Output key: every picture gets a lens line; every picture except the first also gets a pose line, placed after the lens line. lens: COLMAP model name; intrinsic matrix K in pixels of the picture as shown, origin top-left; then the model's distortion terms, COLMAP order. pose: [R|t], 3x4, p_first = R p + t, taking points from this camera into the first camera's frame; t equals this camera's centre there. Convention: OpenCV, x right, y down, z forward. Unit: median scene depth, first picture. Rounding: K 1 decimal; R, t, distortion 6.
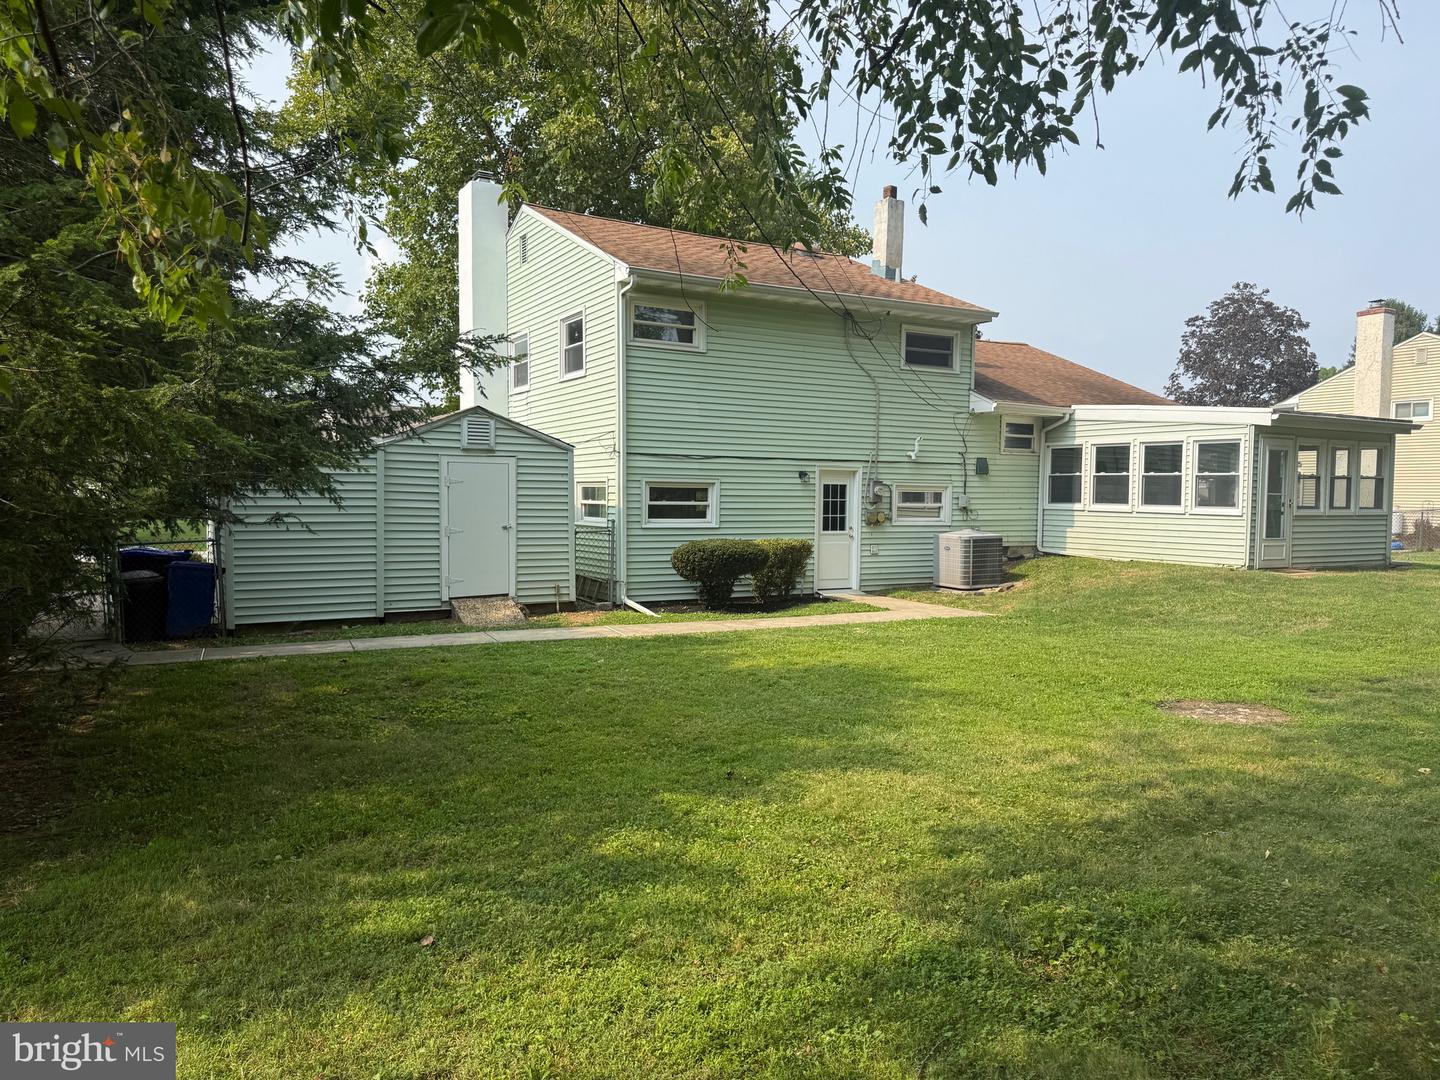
lens RADIAL K [[1036.1, 0, 719.7], [0, 1036.1, 542.9], [0, 0, 1]] dist [0.001694, -0.000290]
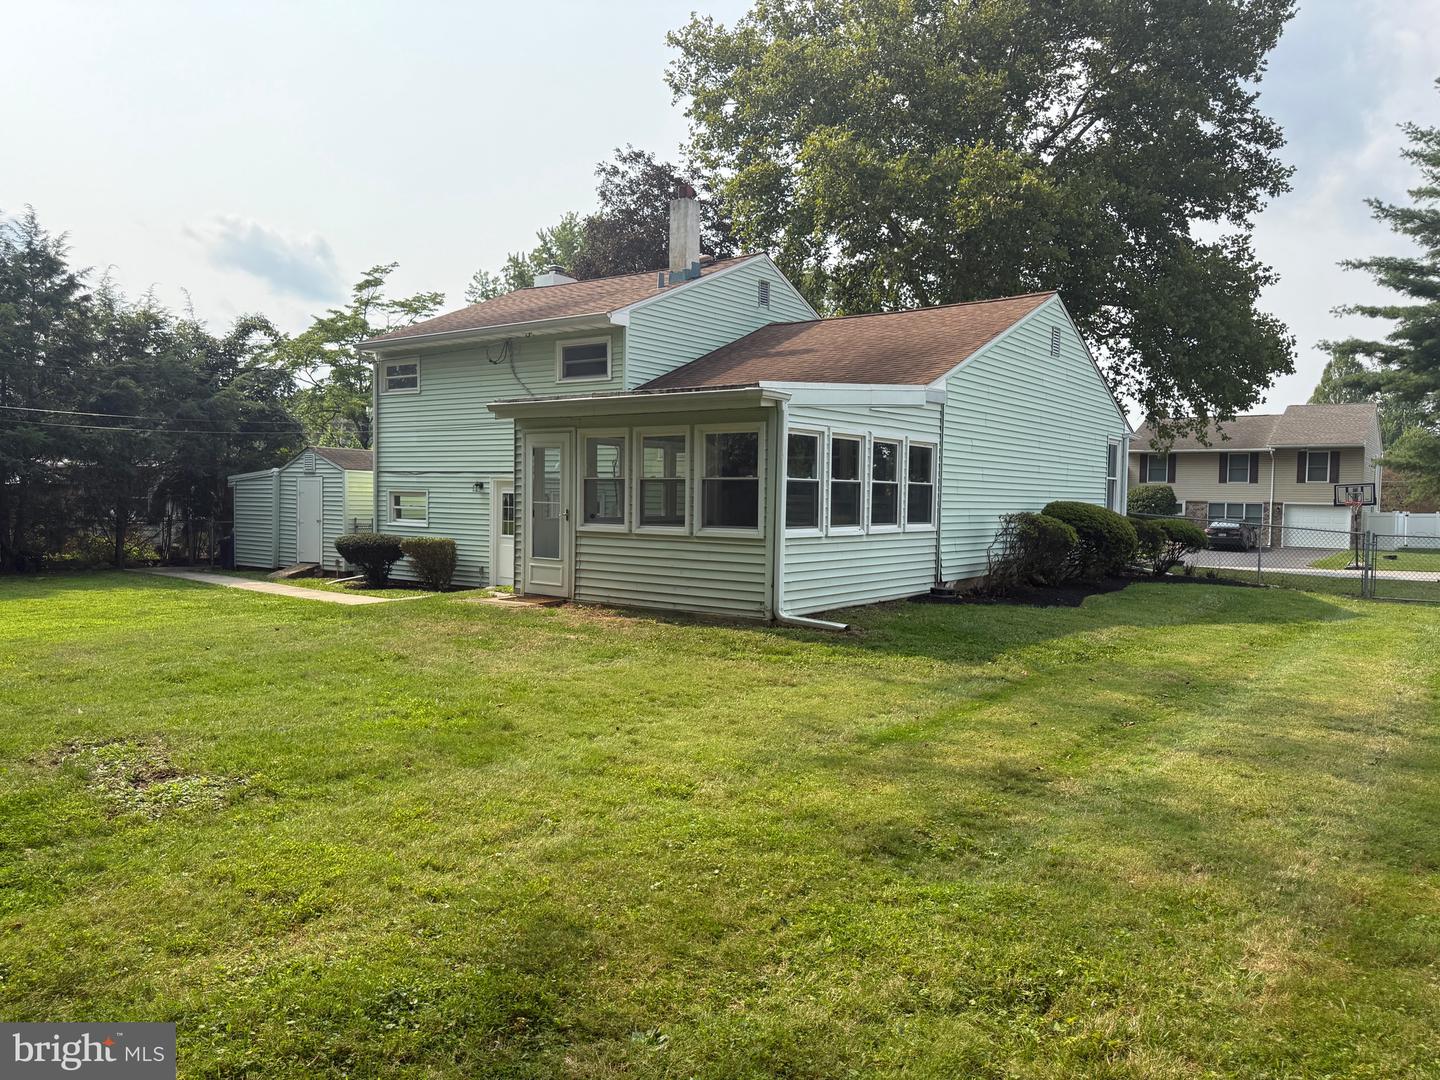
lens RADIAL K [[1036.1, 0, 720.9], [0, 1036.1, 540.2], [0, 0, 1]] dist [0.001694, -0.000290]
pose [[0.414904, 0.037128, -0.909107, 1.192418], [-0.058556, 0.998185, 0.014042, -0.034352], [0.907979, 0.047407, 0.416325, 0.718754]]
